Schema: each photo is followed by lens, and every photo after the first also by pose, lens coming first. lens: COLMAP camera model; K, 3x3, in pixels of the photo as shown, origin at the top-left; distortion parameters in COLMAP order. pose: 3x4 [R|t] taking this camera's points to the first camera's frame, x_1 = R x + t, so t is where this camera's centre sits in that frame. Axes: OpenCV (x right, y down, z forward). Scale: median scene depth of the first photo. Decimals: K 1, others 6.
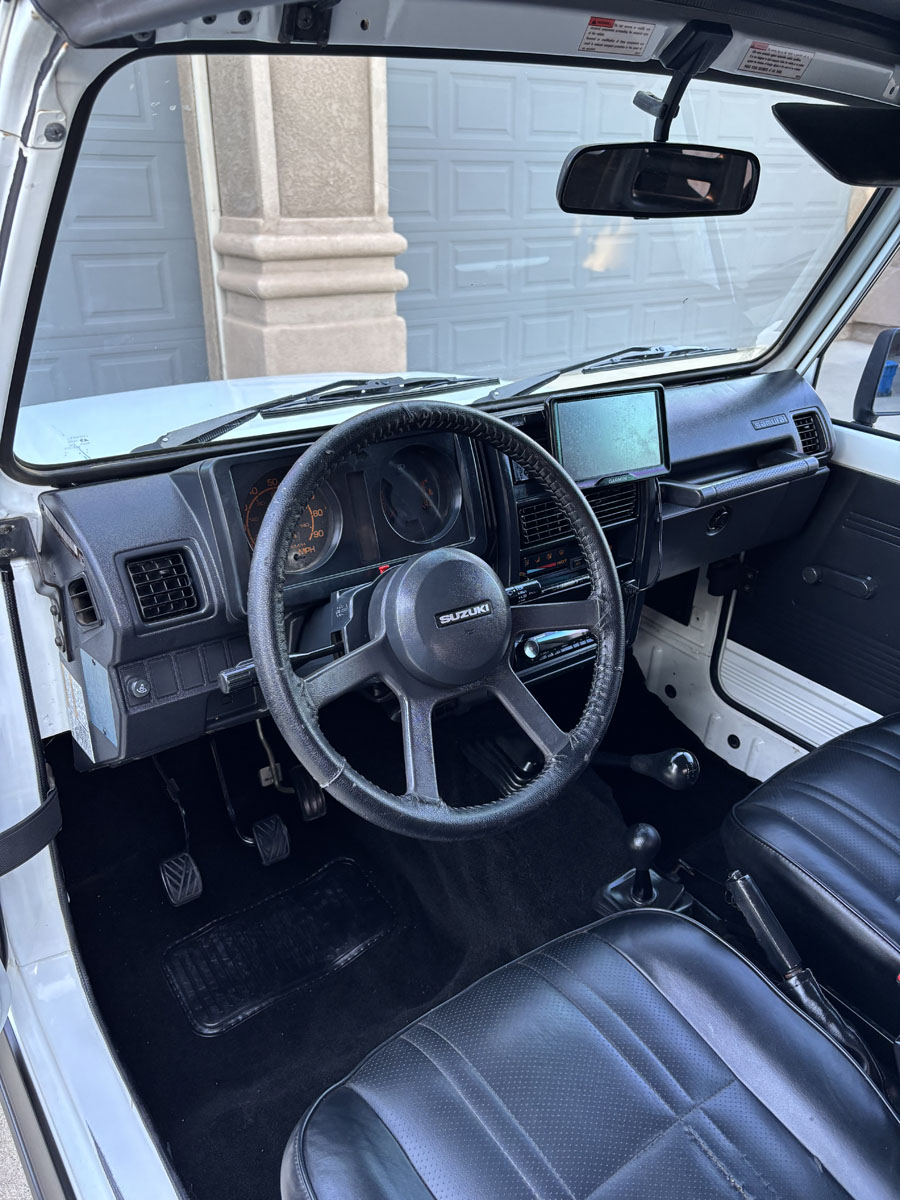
lens RADIAL K [[903.7, 0, 450.0], [0, 903.7, 600.0], [0, 0, 1]] dist [0.041187, -0.054771]
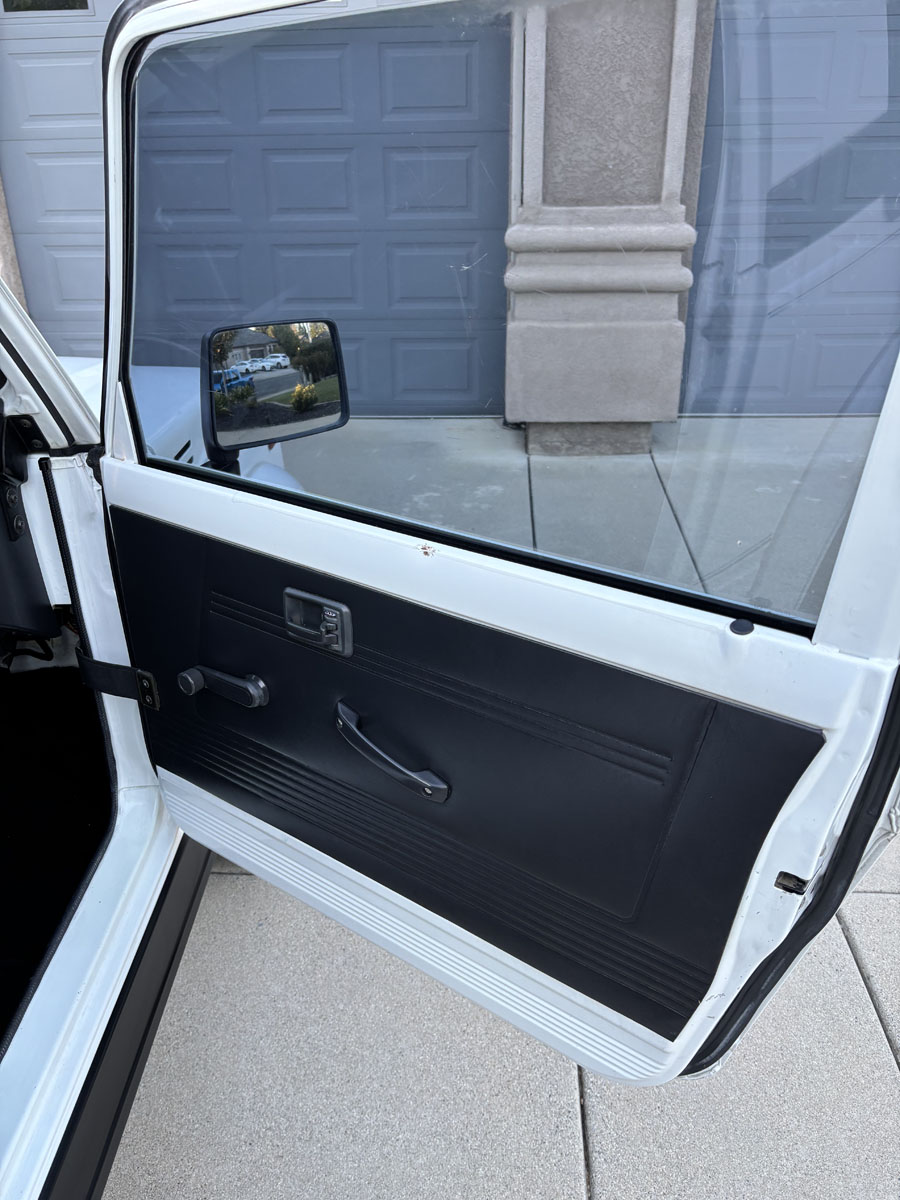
lens RADIAL K [[903.7, 0, 450.0], [0, 903.7, 600.0], [0, 0, 1]] dist [0.041187, -0.054771]
pose [[0.773977, 0.247840, -0.582696, 0.374094], [-0.246767, 0.965523, 0.082896, -0.082163], [0.583151, 0.079631, 0.808452, 0.217440]]
